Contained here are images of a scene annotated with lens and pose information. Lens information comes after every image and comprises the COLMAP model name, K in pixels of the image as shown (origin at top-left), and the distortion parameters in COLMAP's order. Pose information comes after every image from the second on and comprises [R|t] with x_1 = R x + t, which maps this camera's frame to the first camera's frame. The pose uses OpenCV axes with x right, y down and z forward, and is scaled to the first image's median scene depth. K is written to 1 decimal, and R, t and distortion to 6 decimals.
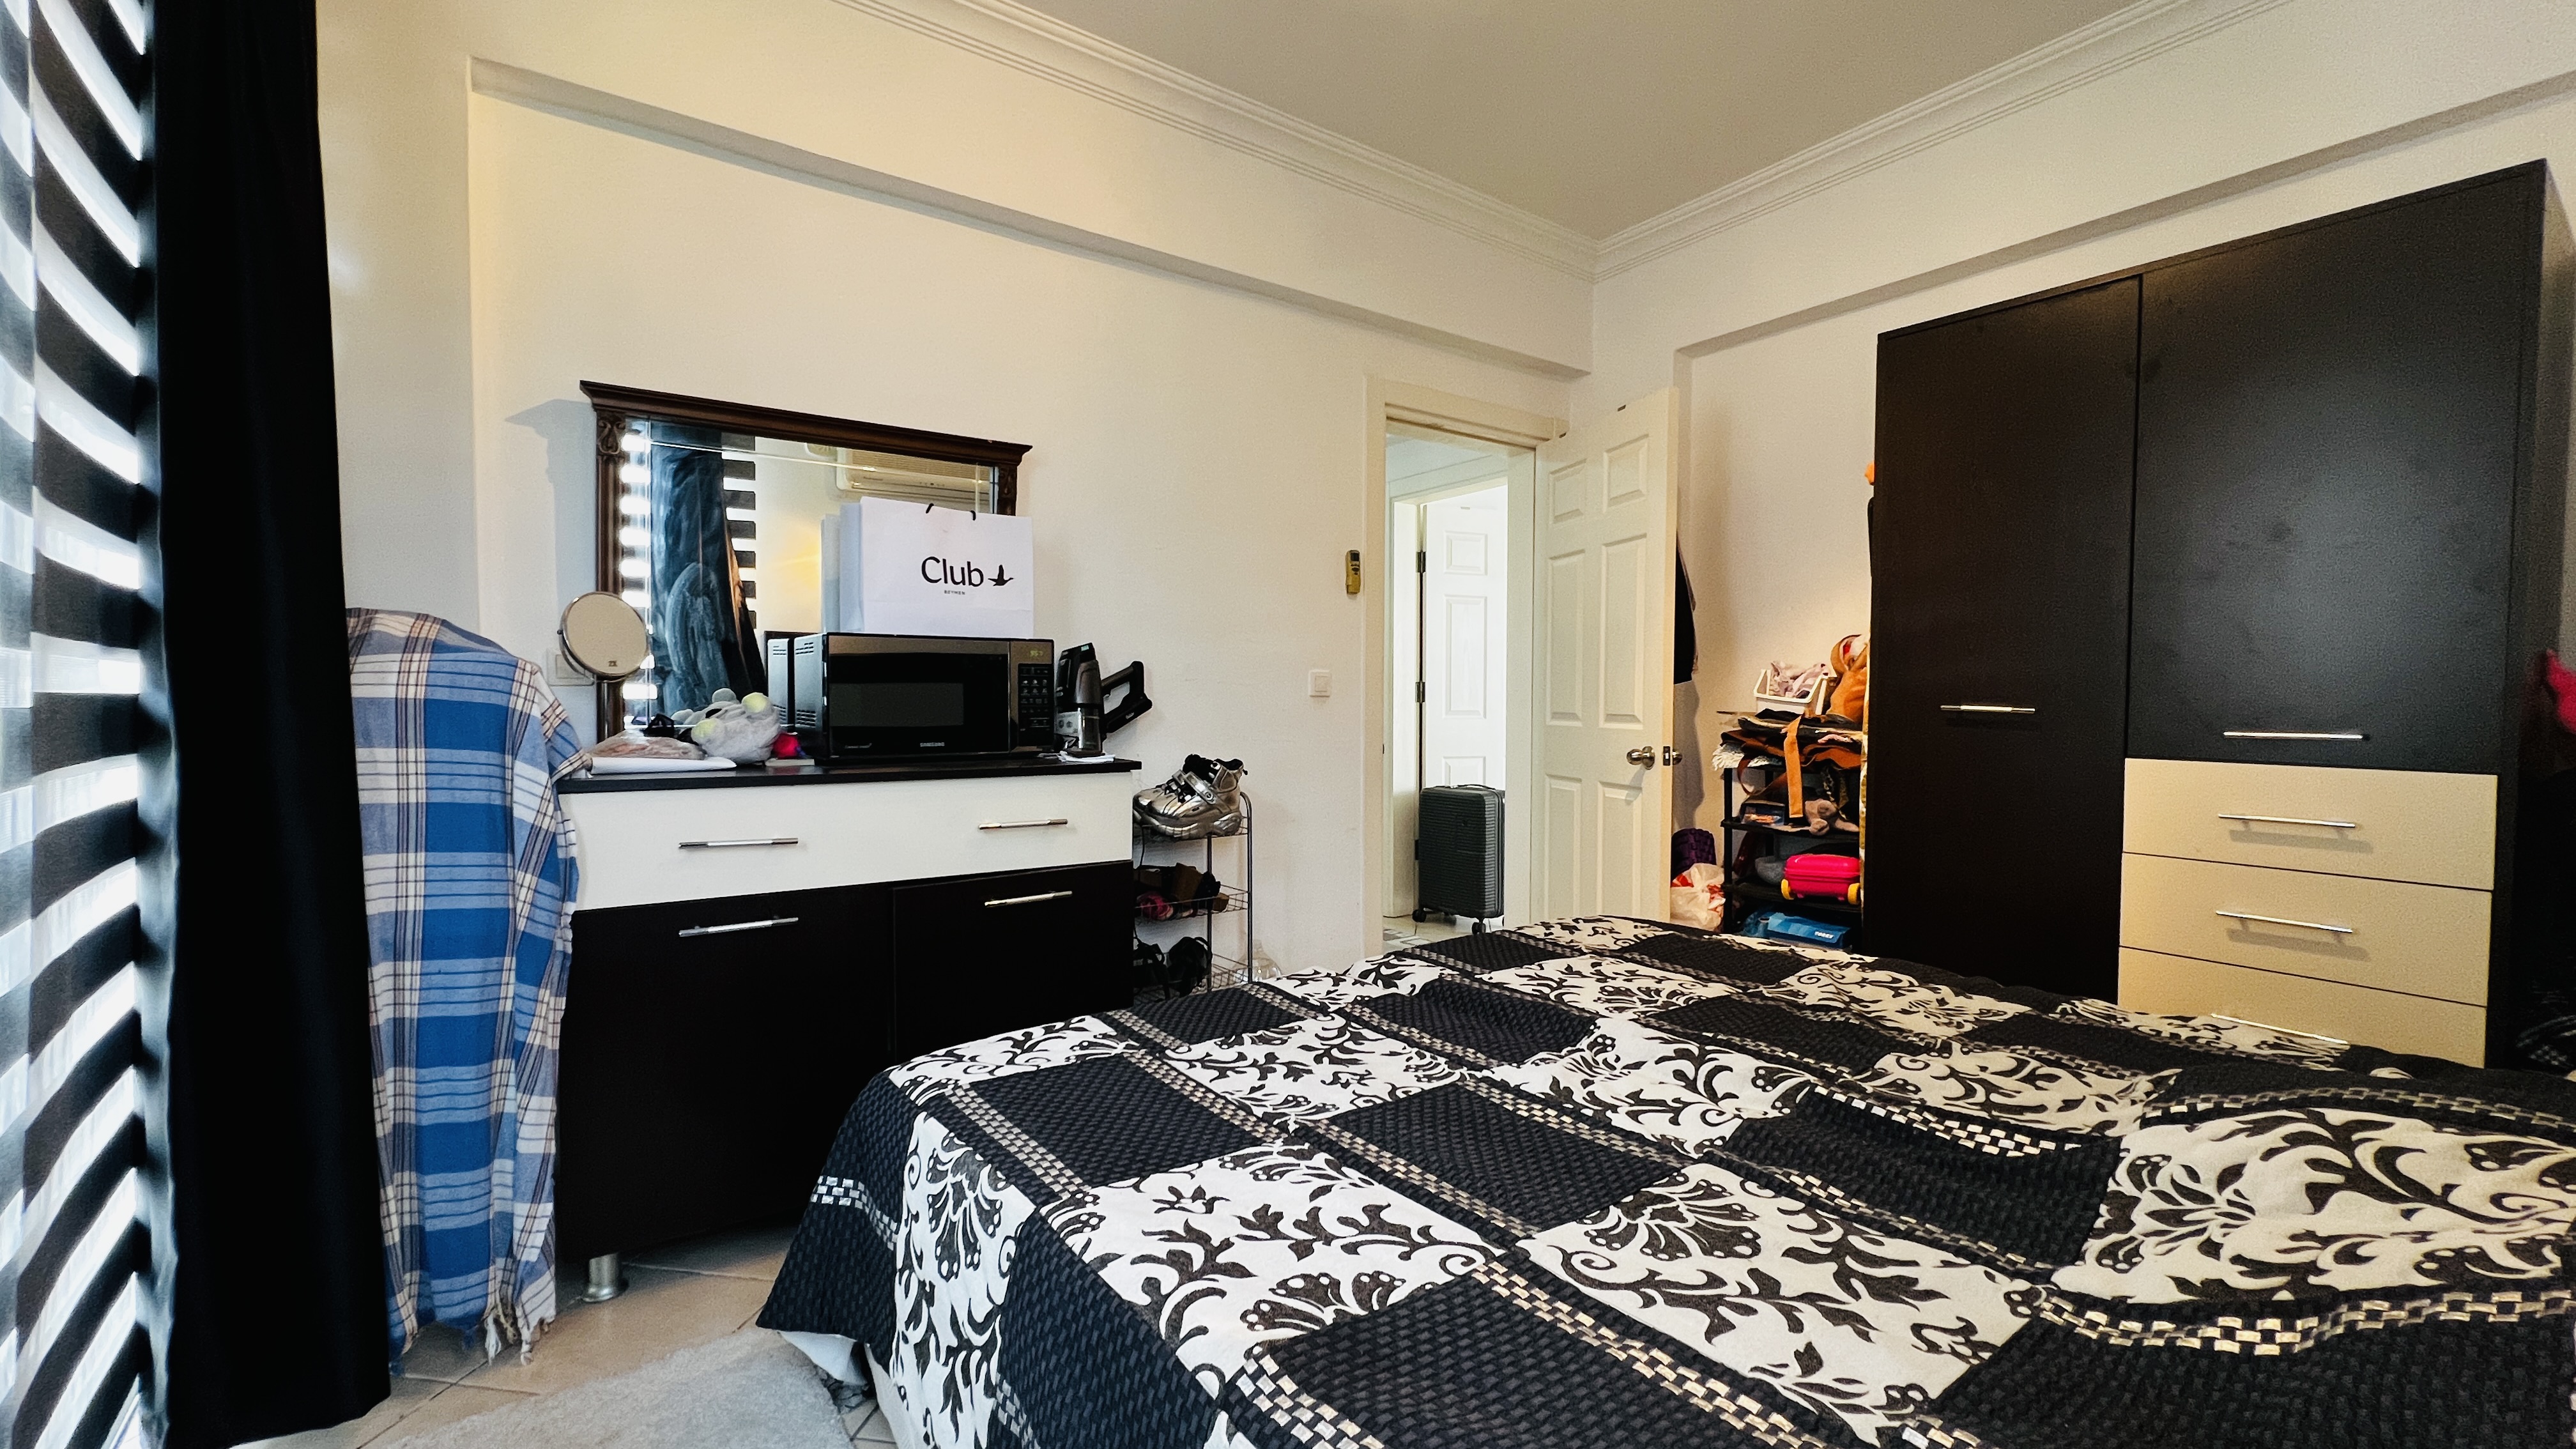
lens RADIAL K [[1042.6, 0, 1288.0], [0, 1042.6, 724.5], [0, 0, 1]] dist [0.001434, 0.000304]
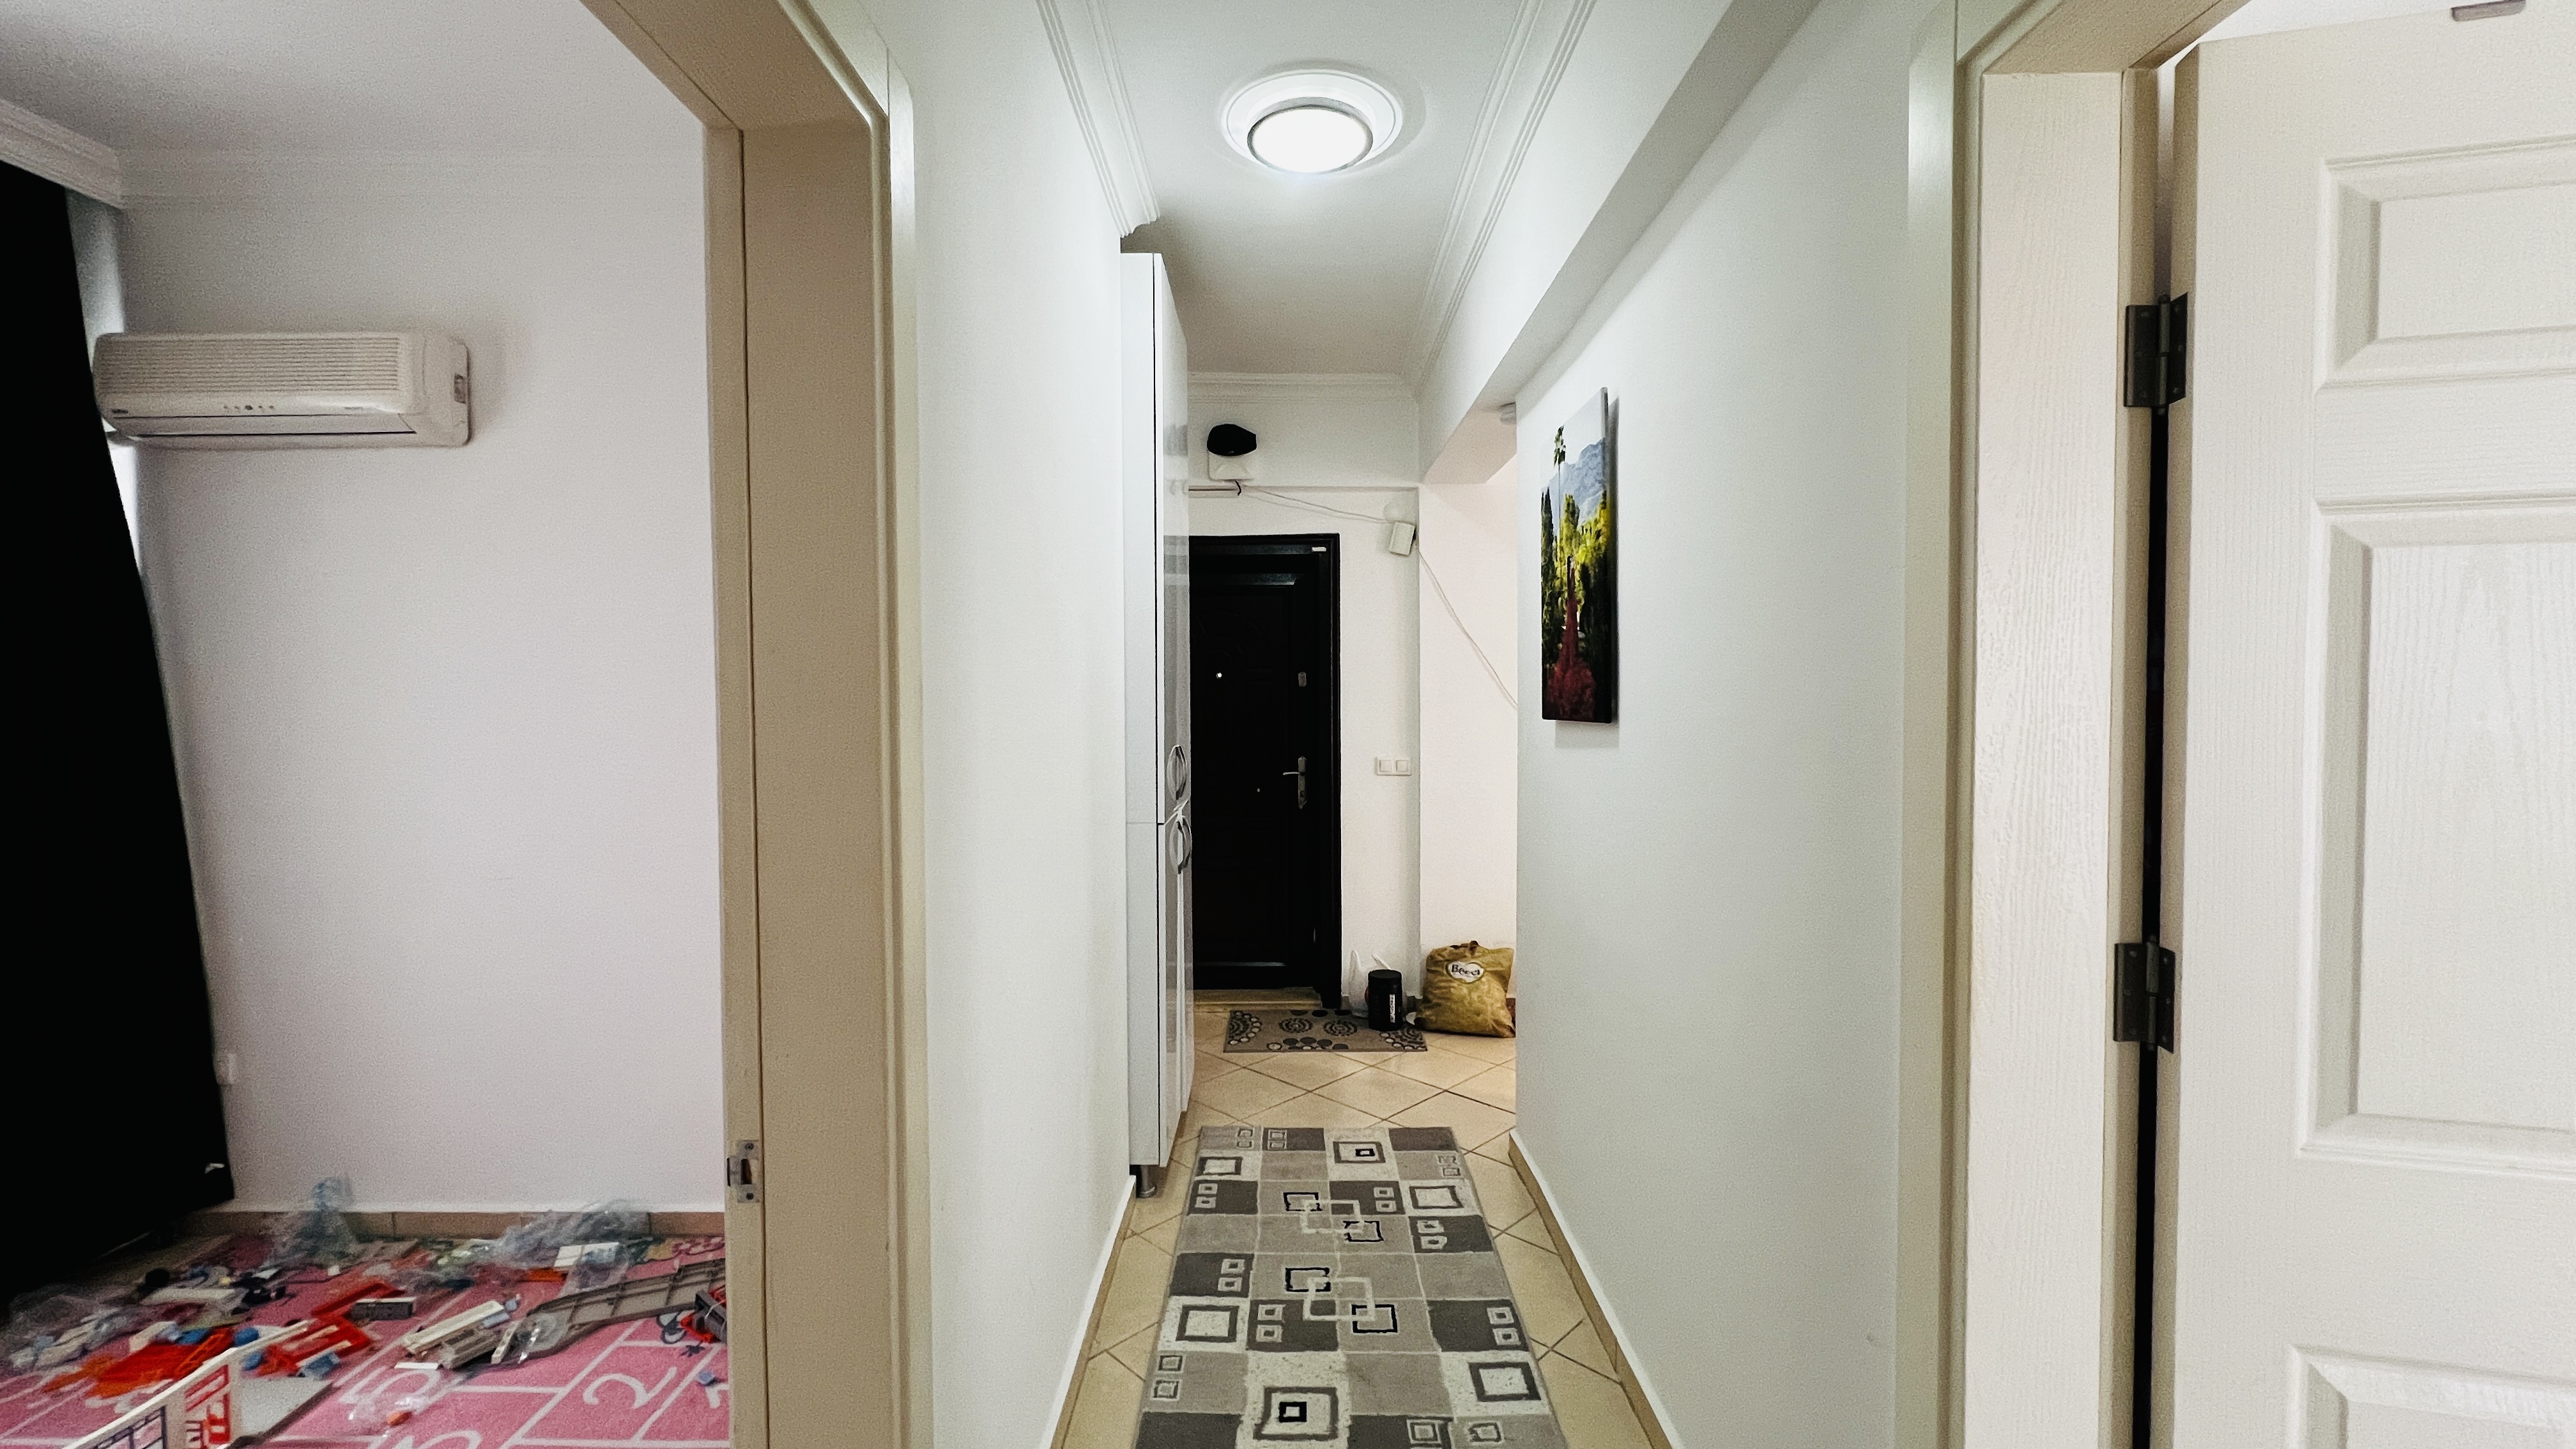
lens RADIAL K [[1031.1, 0, 1281.3], [0, 1031.1, 719.4], [0, 0, 1]] dist [-0.000292, -0.000250]
pose [[0.813804, 0.011503, -0.581025, 0.106199], [-0.013203, 0.999912, 0.001304, -0.083361], [0.580989, 0.006610, 0.813885, 0.738630]]
